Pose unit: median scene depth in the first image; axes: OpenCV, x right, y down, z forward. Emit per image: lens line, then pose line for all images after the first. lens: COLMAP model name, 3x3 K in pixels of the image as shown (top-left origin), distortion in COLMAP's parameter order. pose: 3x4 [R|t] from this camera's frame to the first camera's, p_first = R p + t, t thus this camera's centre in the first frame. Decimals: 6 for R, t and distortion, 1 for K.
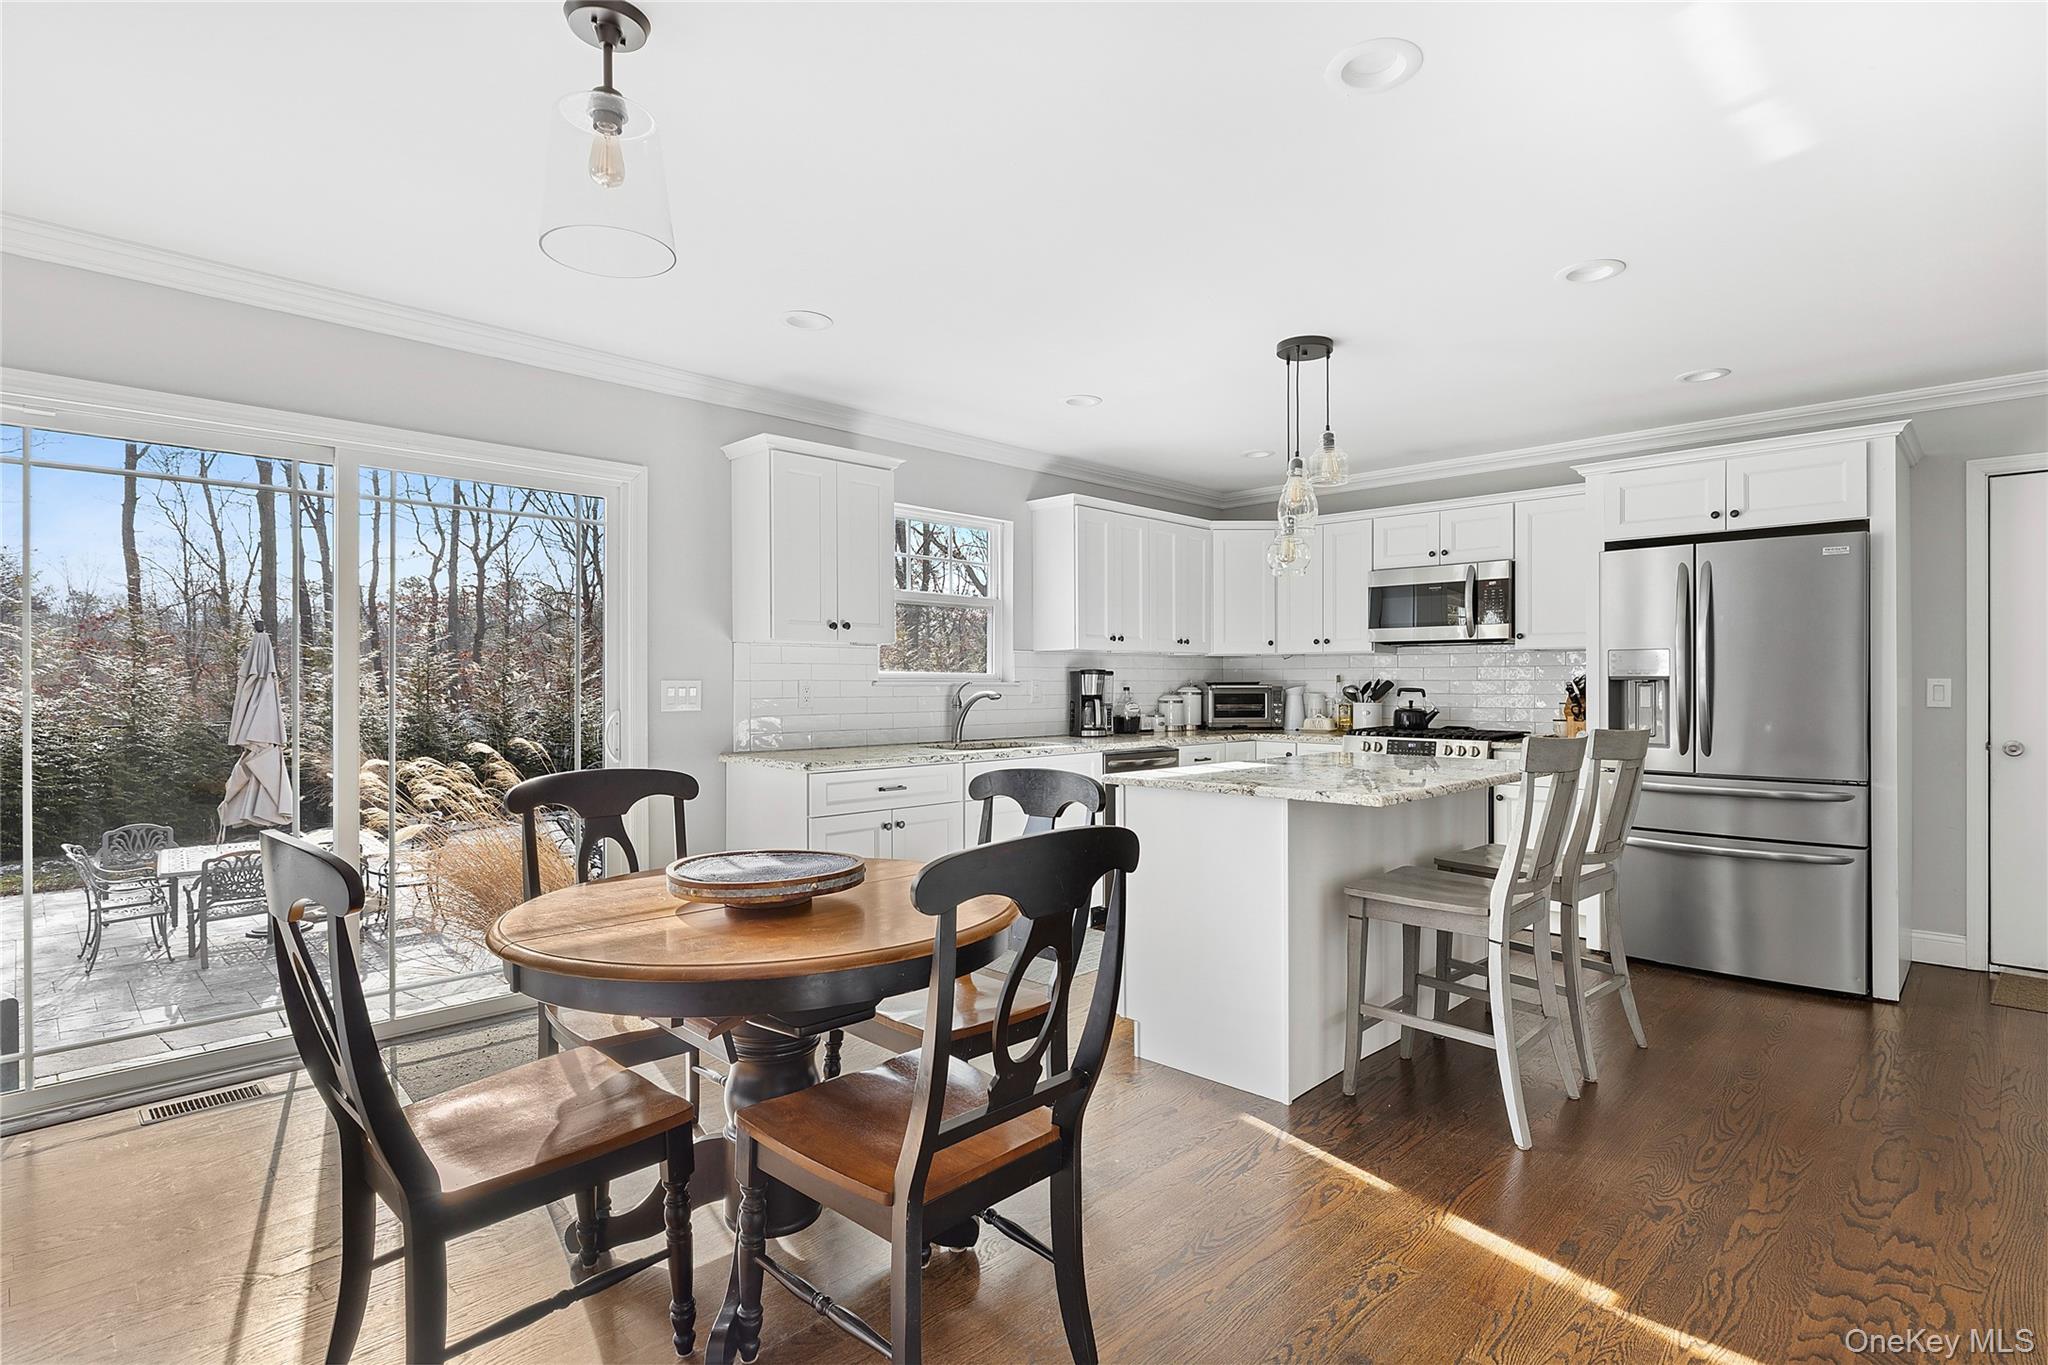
lens RADIAL K [[1032.1, 0, 1024.0], [0, 1032.1, 682.5], [0, 0, 1]] dist [-0.001064, -0.000011]
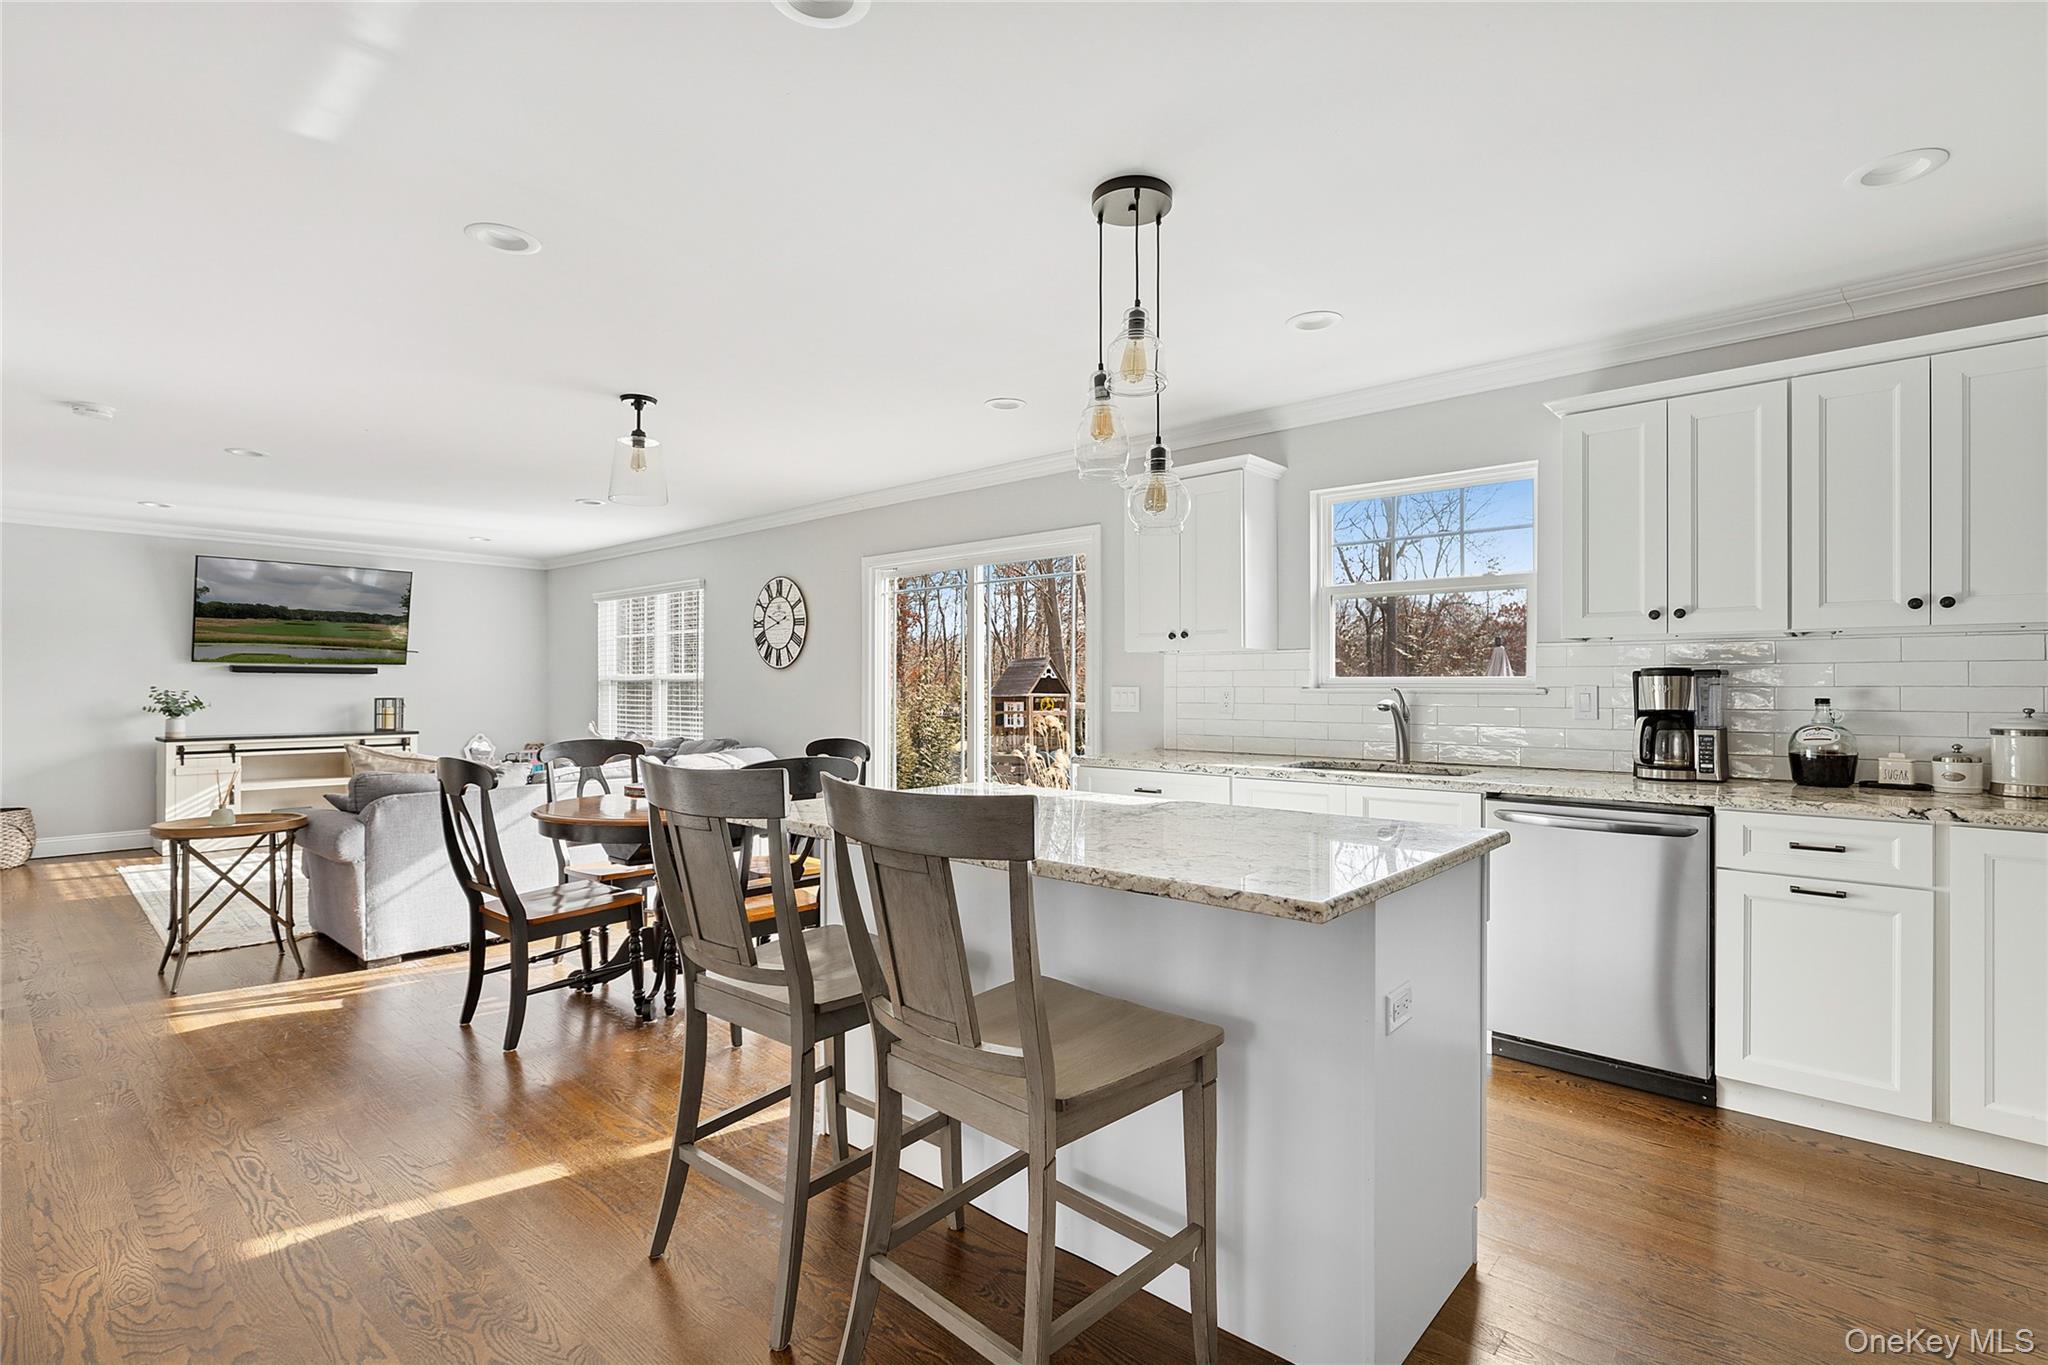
lens RADIAL K [[967.6, 0, 1024.0], [0, 967.6, 682.5], [0, 0, 1]] dist [0.000197, -0.000069]
pose [[0.047602, -0.004572, -0.998856, 0.805482], [-0.000878, 0.999989, -0.004619, -0.001789], [0.998866, 0.001096, 0.047598, 0.794792]]
